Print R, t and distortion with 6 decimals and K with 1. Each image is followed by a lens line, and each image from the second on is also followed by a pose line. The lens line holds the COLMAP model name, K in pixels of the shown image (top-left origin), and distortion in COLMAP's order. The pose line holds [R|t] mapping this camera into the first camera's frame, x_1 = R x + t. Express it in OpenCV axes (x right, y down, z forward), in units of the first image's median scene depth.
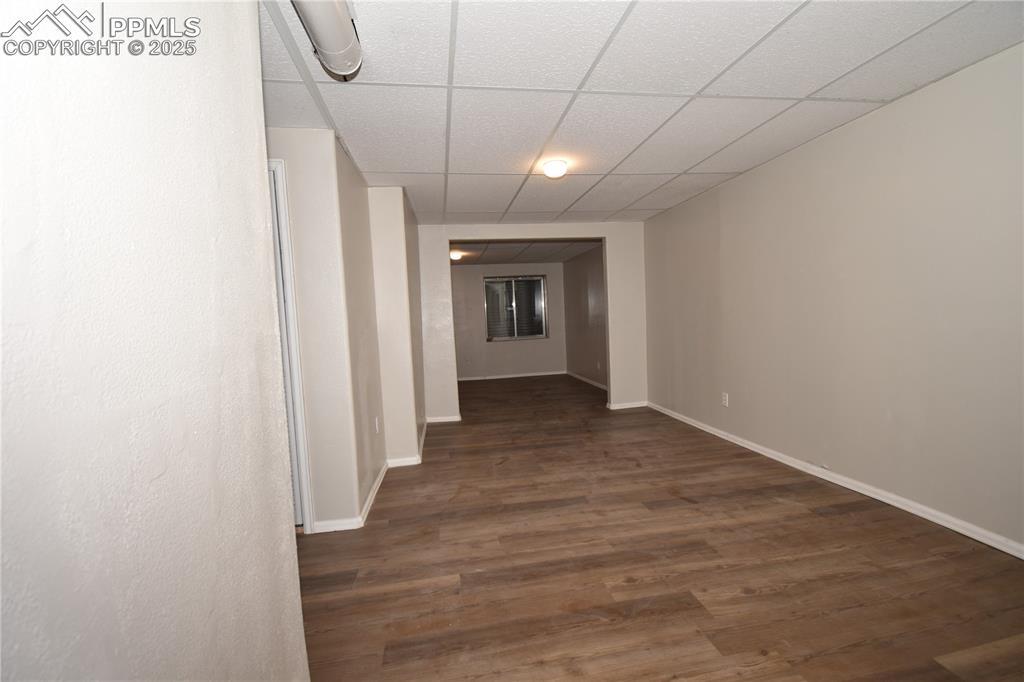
lens RADIAL K [[452.2, 0, 513.9], [0, 452.2, 344.2], [0, 0, 1]] dist [-0.014105, -0.001050]
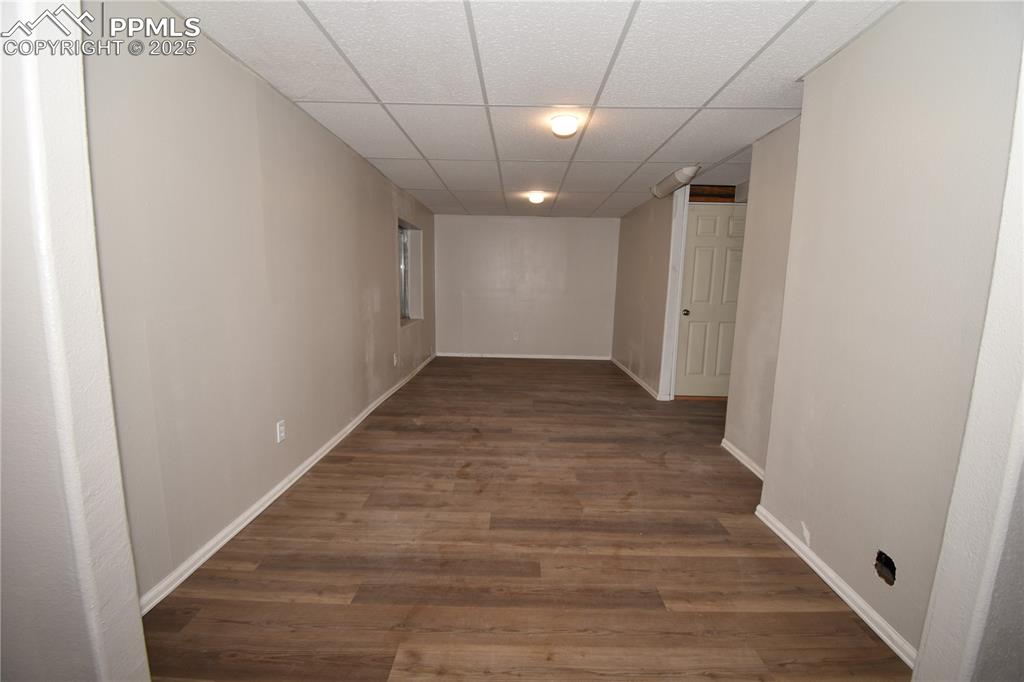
lens RADIAL K [[452.2, 0, 511.1], [0, 452.2, 346.6], [0, 0, 1]] dist [-0.014105, -0.001050]
pose [[-0.982893, -0.002173, 0.184163, 0.030475], [0.033419, 0.981228, 0.189935, -0.138351], [-0.181118, 0.192840, -0.964370, 1.958740]]
